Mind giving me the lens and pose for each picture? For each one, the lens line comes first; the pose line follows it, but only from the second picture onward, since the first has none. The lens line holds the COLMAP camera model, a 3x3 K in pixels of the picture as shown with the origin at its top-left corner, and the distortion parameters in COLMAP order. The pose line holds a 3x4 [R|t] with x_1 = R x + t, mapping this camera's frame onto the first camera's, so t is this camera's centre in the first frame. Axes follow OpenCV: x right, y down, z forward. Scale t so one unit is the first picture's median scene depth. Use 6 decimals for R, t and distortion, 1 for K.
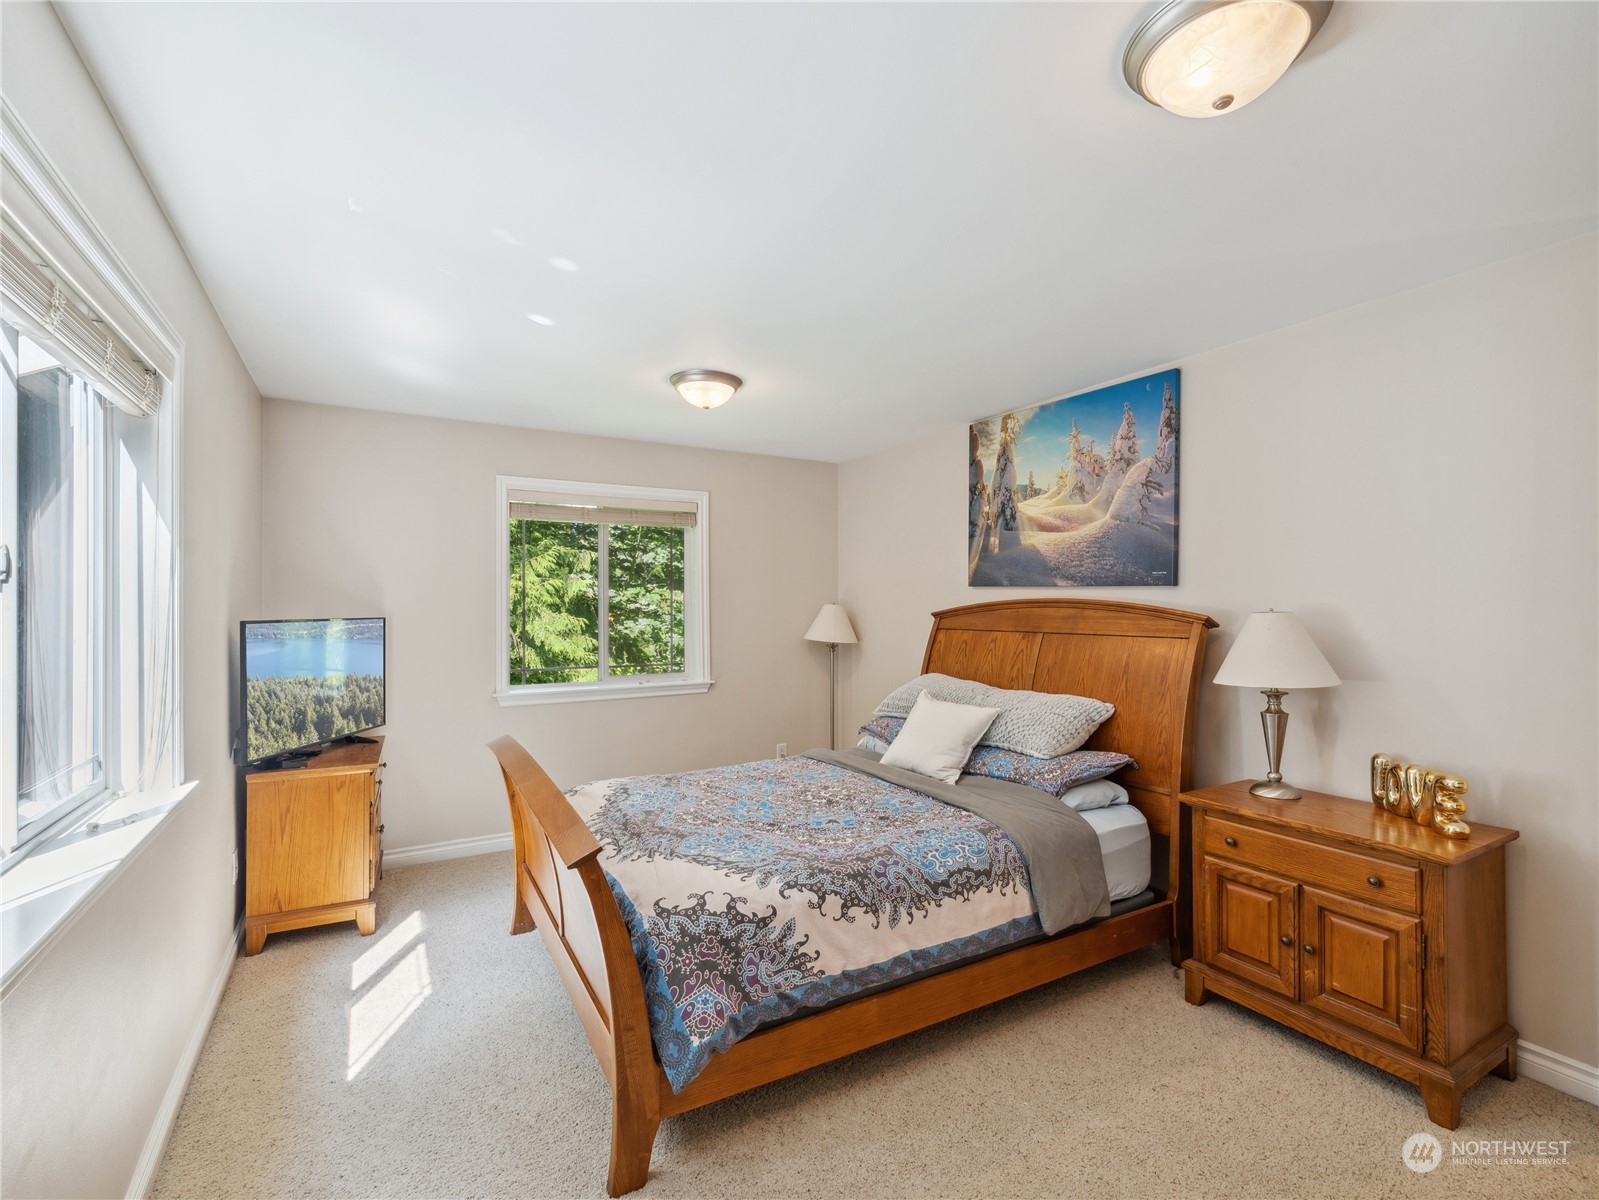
lens RADIAL K [[729.0, 0, 794.4], [0, 729.0, 604.4], [0, 0, 1]] dist [0.002761, -0.002813]
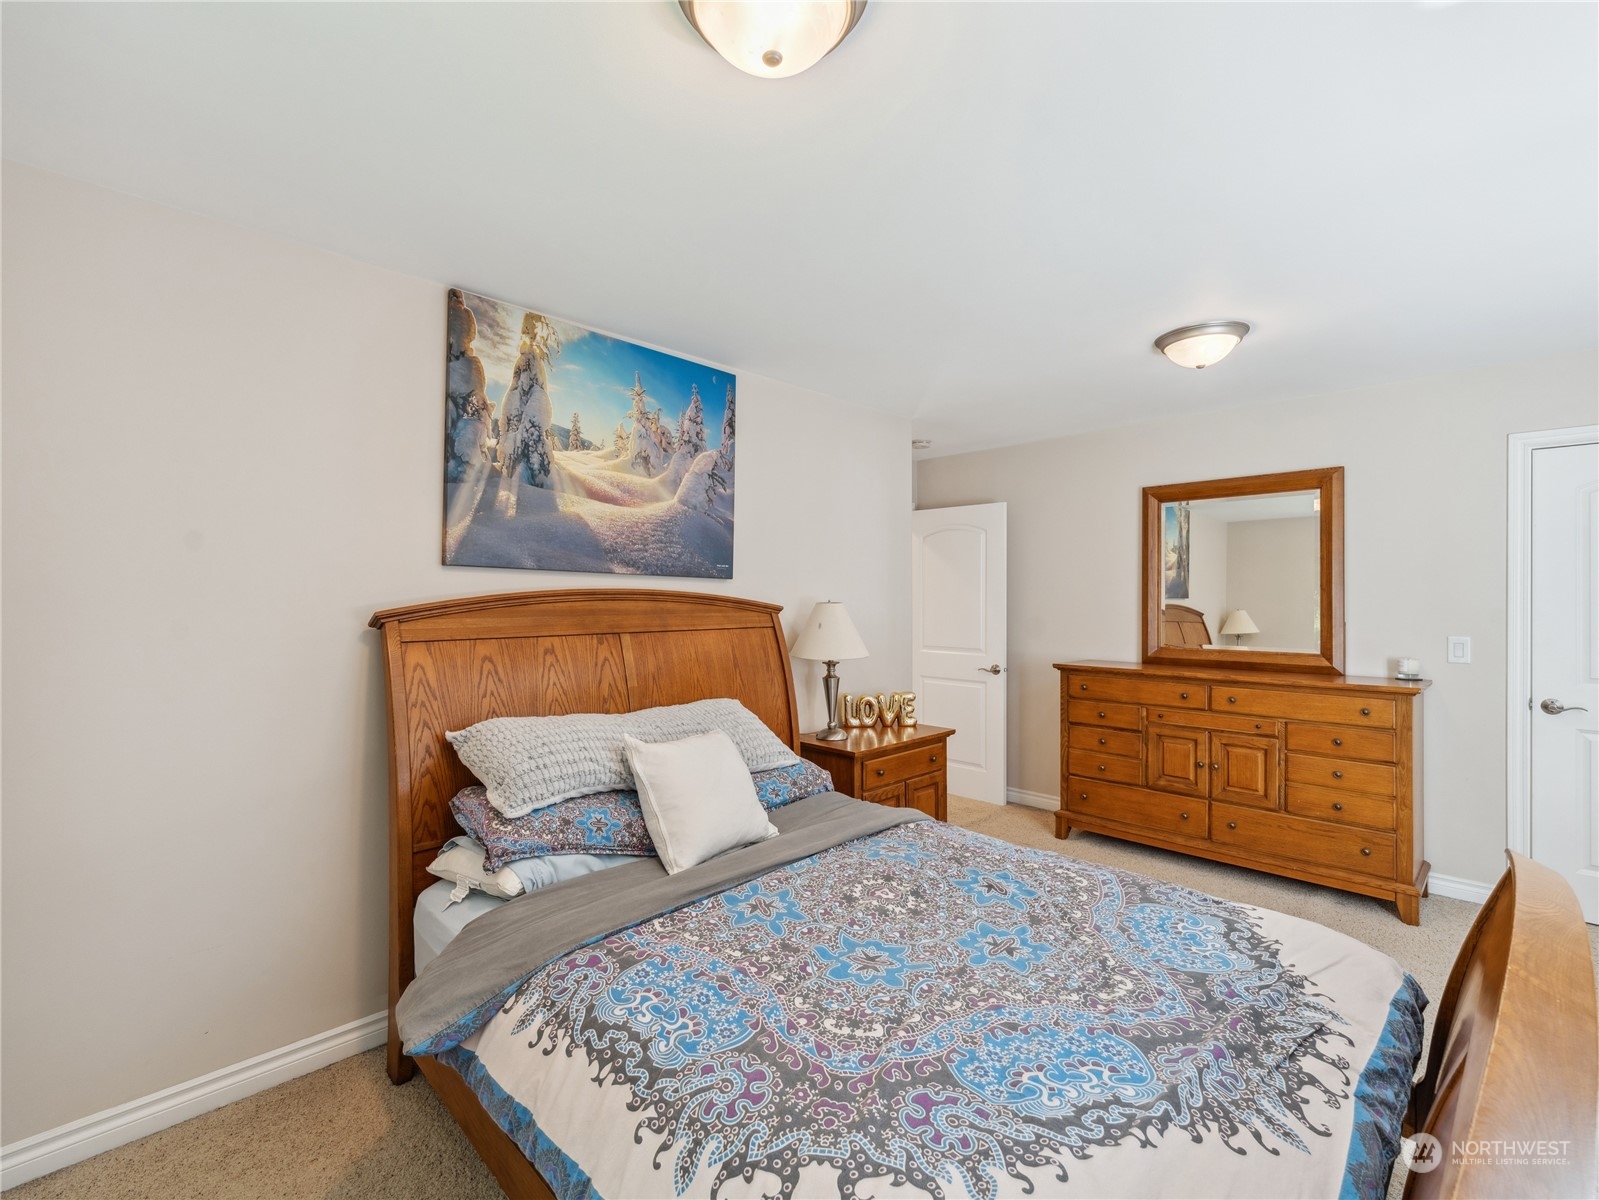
lens RADIAL K [[729.0, 0, 794.1], [0, 729.0, 594.9], [0, 0, 1]] dist [0.002761, -0.002813]
pose [[-0.260786, 0.007195, 0.965370, -0.442753], [0.002556, 0.999974, -0.006762, 0.003922], [-0.965393, 0.000704, -0.260798, 1.006605]]
